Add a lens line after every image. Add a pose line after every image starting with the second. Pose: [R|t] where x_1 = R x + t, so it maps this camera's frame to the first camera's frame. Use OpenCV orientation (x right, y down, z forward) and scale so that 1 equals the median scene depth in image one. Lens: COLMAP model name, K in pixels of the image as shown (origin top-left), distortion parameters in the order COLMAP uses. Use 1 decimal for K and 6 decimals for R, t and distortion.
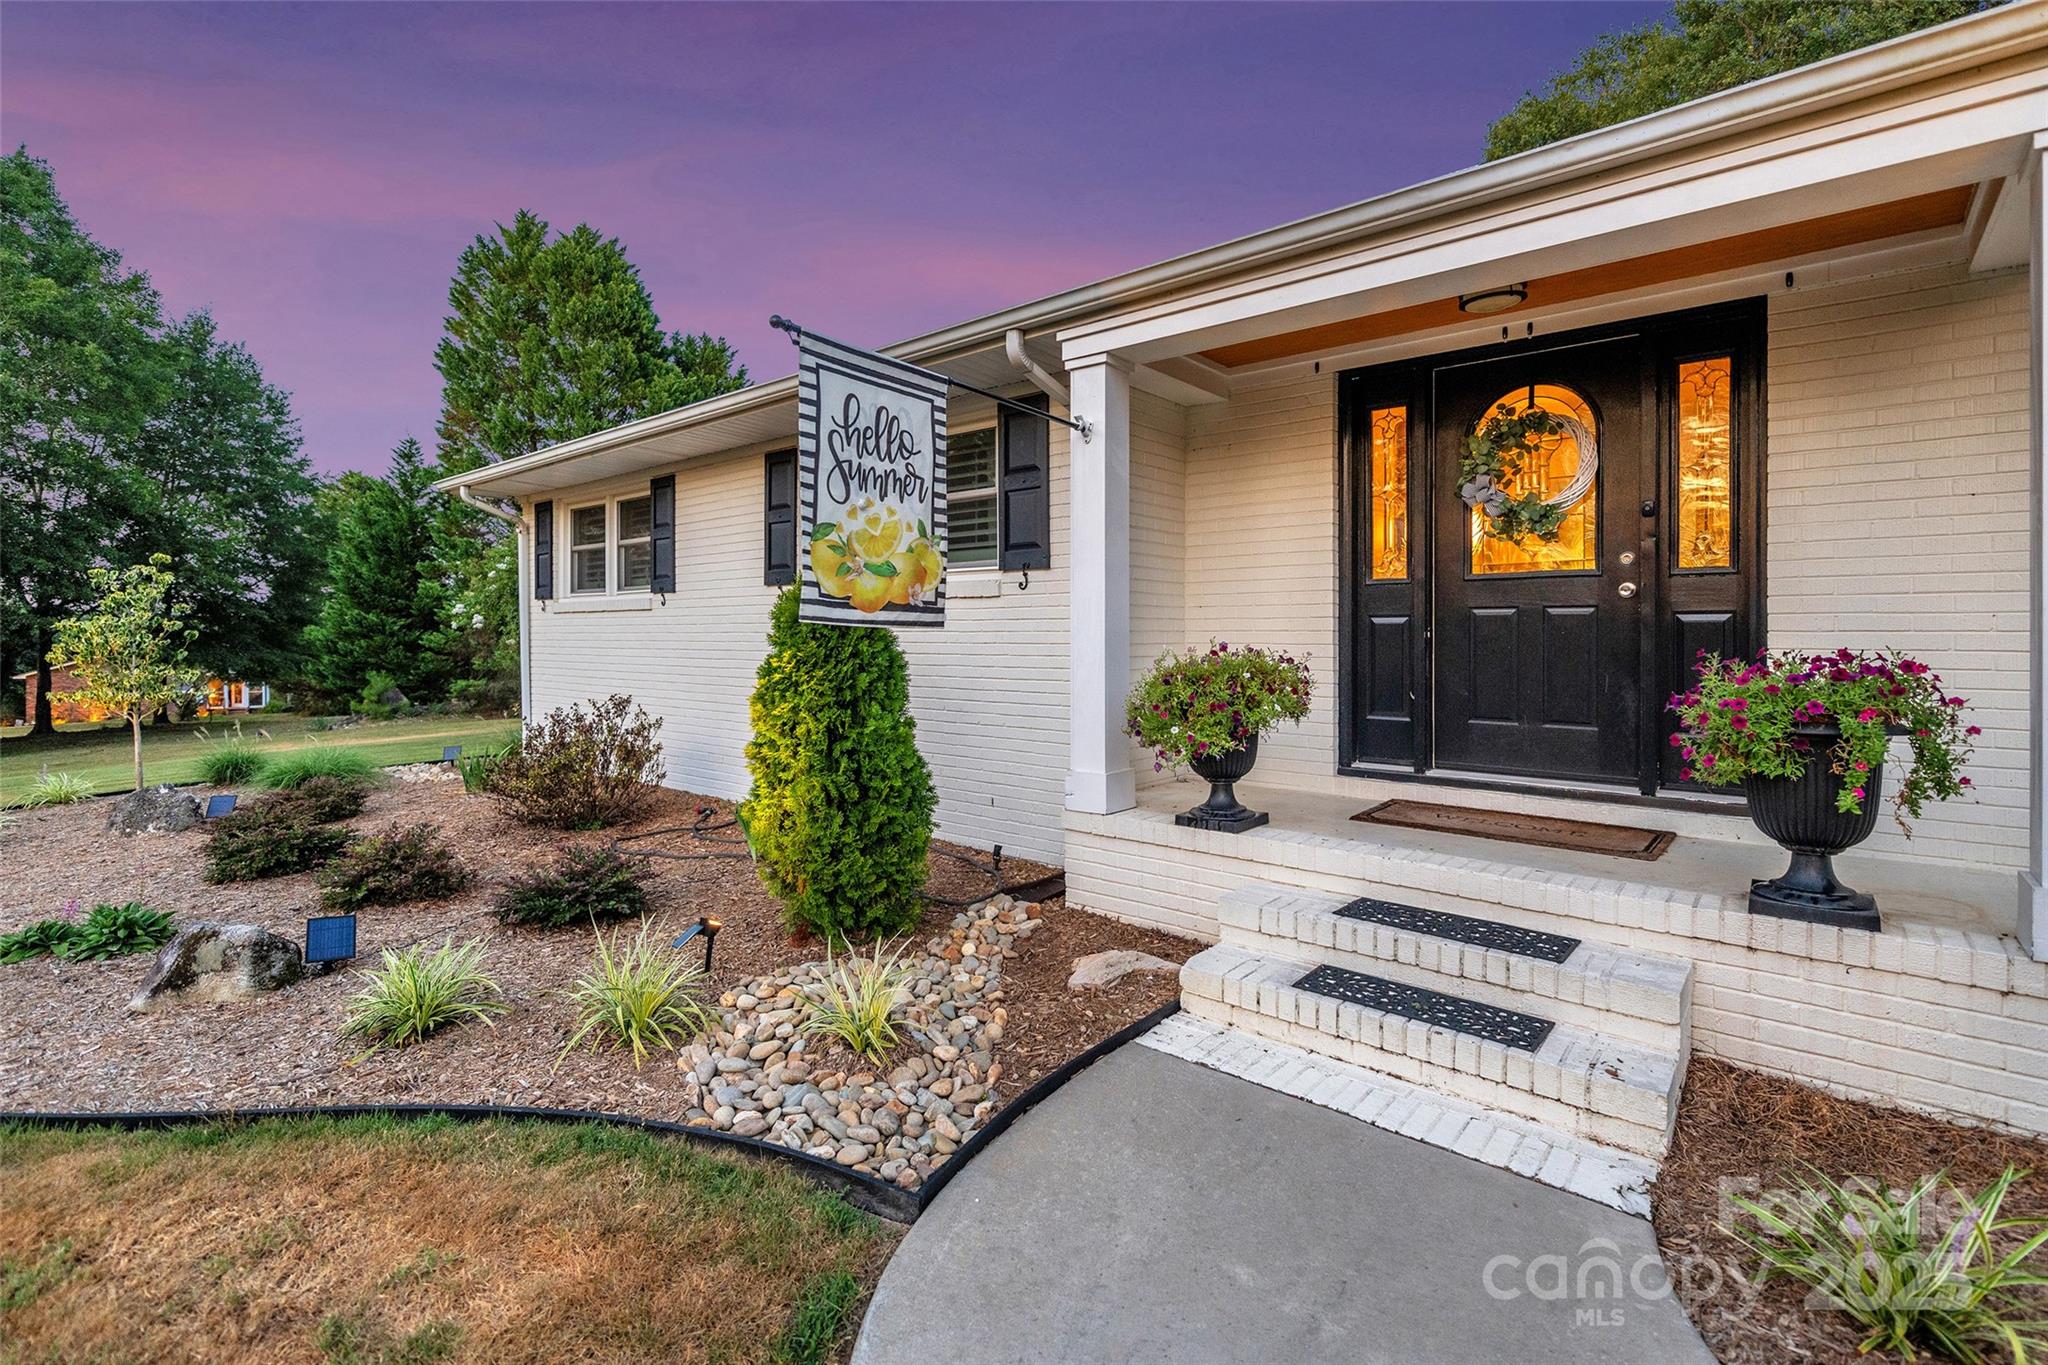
lens RADIAL K [[994.3, 0, 1030.5], [0, 994.3, 626.4], [0, 0, 1]] dist [-0.001712, -0.000372]
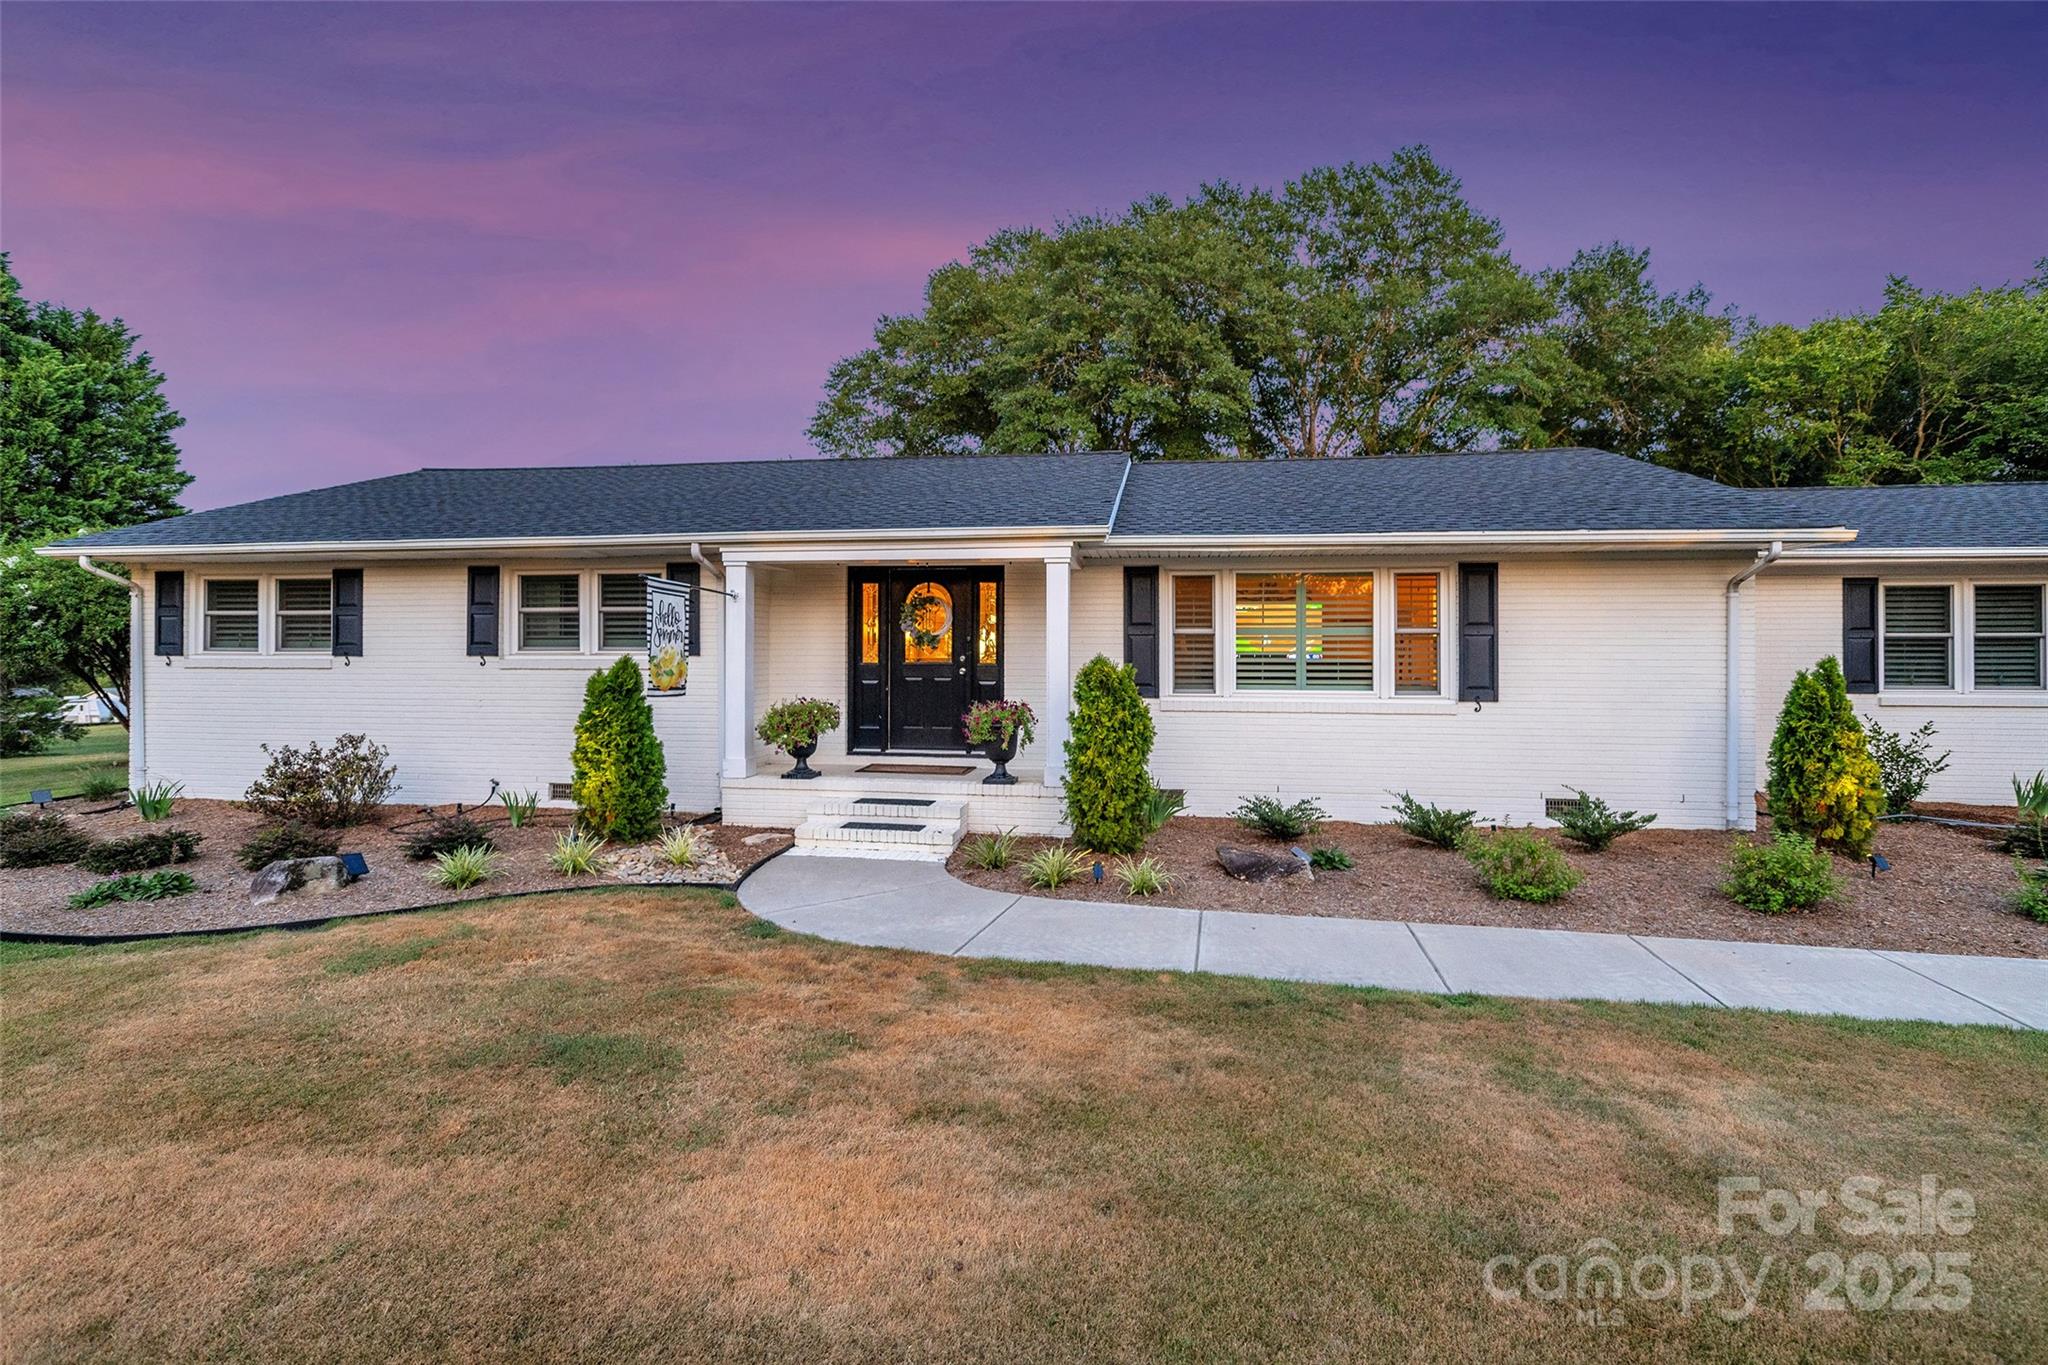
lens RADIAL K [[994.3, 0, 1030.5], [0, 994.3, 626.4], [0, 0, 1]] dist [-0.001712, -0.000372]
pose [[0.864432, 0.009425, 0.502661, -0.509373], [-0.002361, 0.999889, -0.014688, -0.115280], [-0.502744, 0.011510, 0.864359, -1.252714]]
